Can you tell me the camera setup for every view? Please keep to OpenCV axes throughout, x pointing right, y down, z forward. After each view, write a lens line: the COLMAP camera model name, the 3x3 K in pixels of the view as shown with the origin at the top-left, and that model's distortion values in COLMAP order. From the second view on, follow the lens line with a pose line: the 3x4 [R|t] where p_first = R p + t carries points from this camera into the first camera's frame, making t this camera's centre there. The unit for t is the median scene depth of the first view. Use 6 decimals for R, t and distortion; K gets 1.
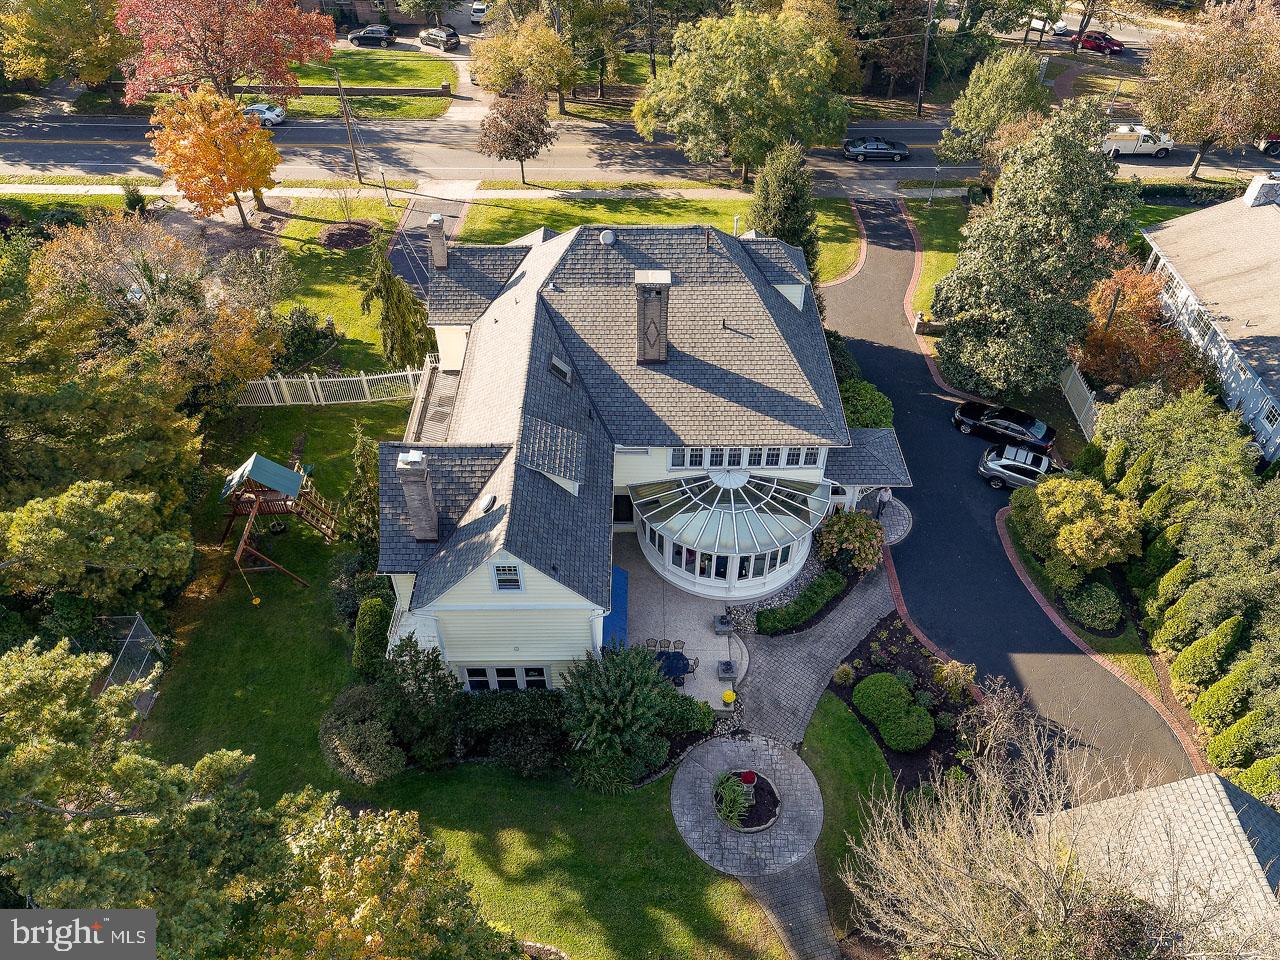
lens RADIAL K [[907.8, 0, 639.6], [0, 907.8, 489.6], [0, 0, 1]] dist [0.049362, -0.000386]
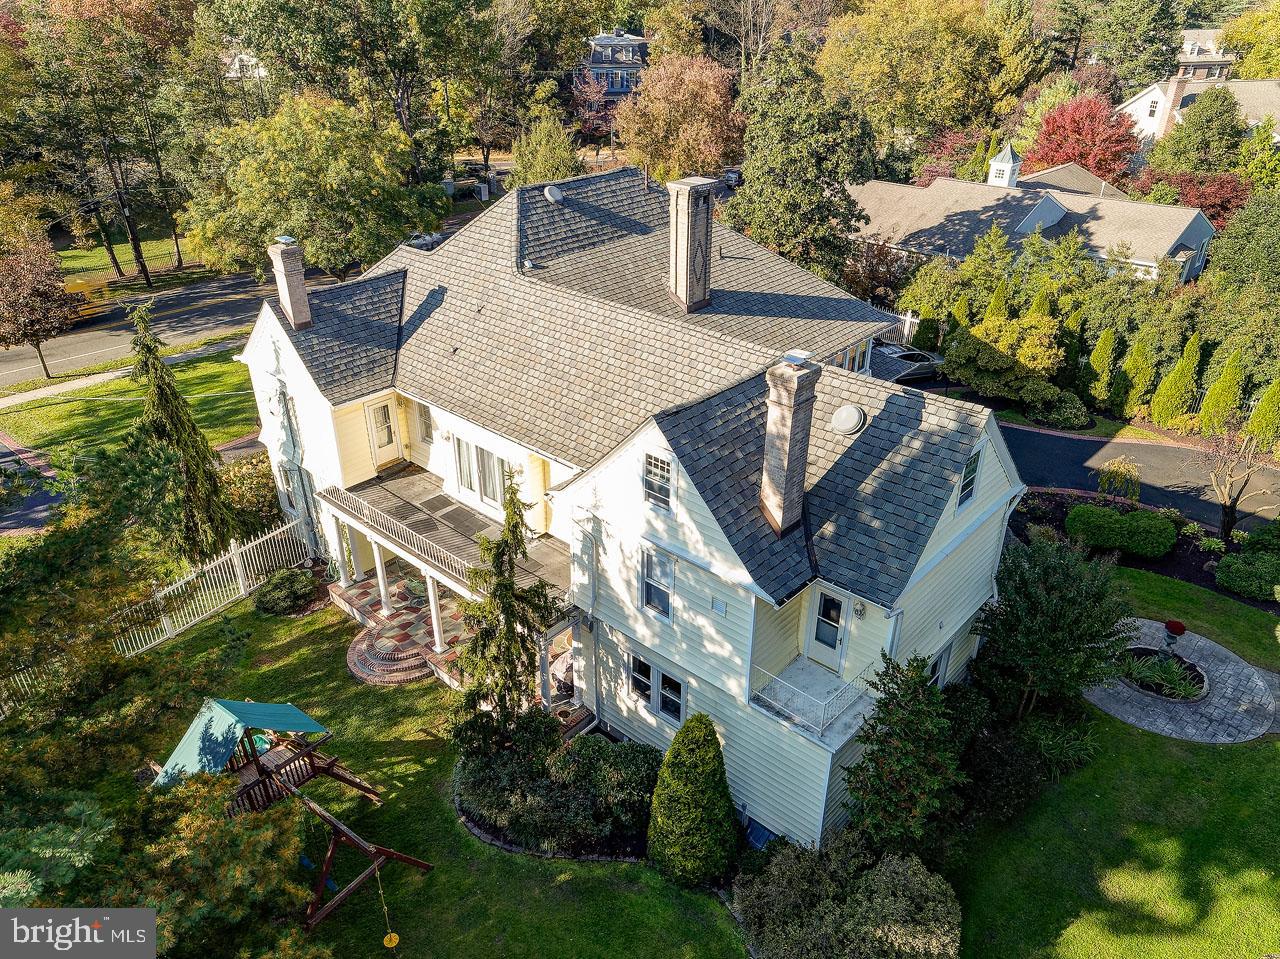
lens RADIAL K [[920.1, 0, 640.0], [0, 920.1, 479.5], [0, 0, 1]] dist [0.052043, 0.000477]
pose [[0.668182, -0.350865, 0.656069, -0.574059], [0.521298, 0.849951, -0.076370, 0.018147], [-0.530831, 0.393037, 0.750827, 0.486572]]
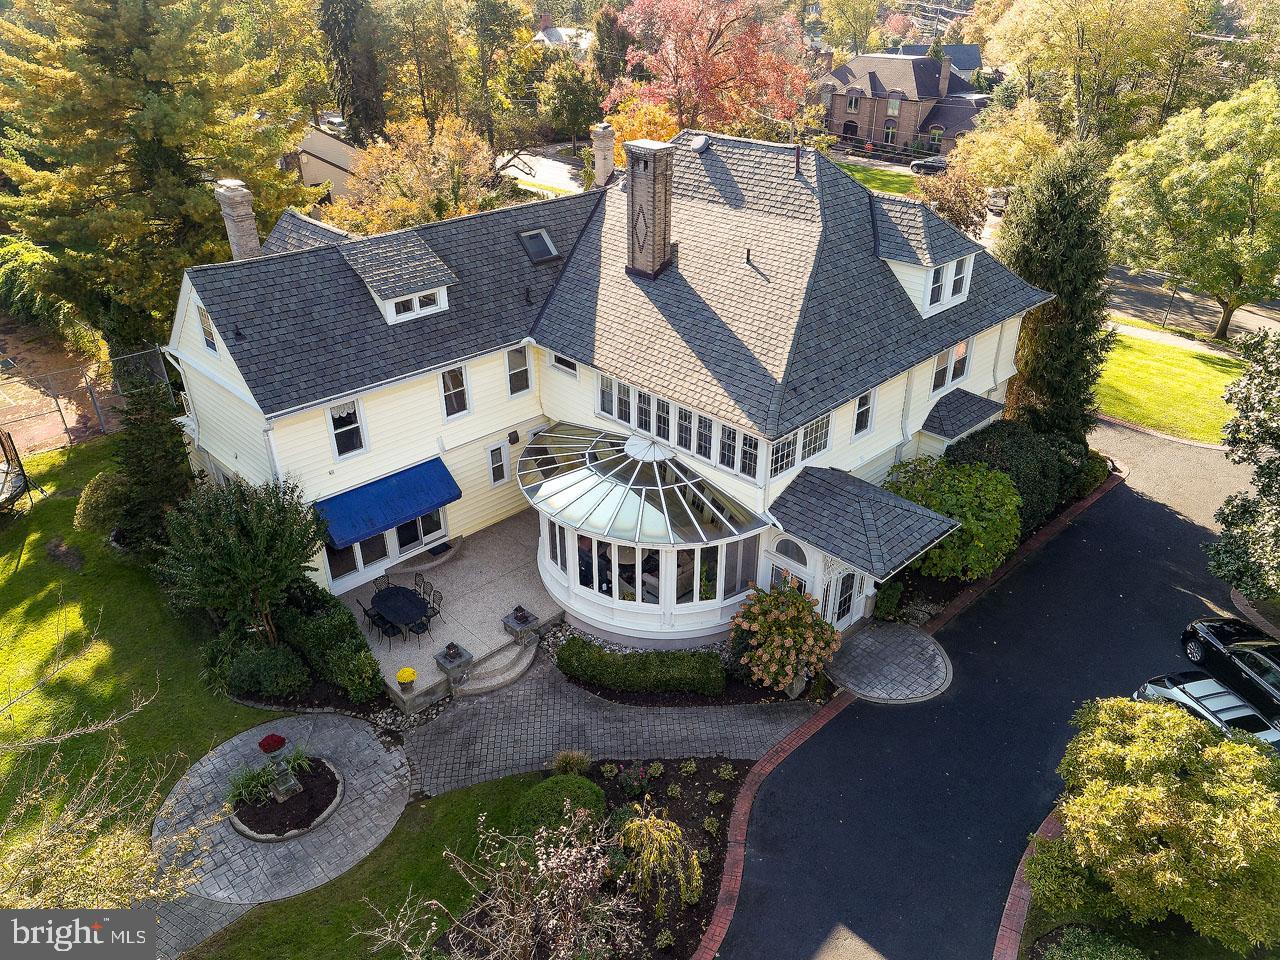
lens RADIAL K [[920.1, 0, 640.0], [0, 920.1, 480.0], [0, 0, 1]] dist [0.052043, 0.000477]
pose [[0.687995, 0.347980, -0.636846, 0.547627], [-0.505499, 0.859430, -0.076495, 0.063168], [0.520706, 0.374553, 0.767187, 0.469089]]
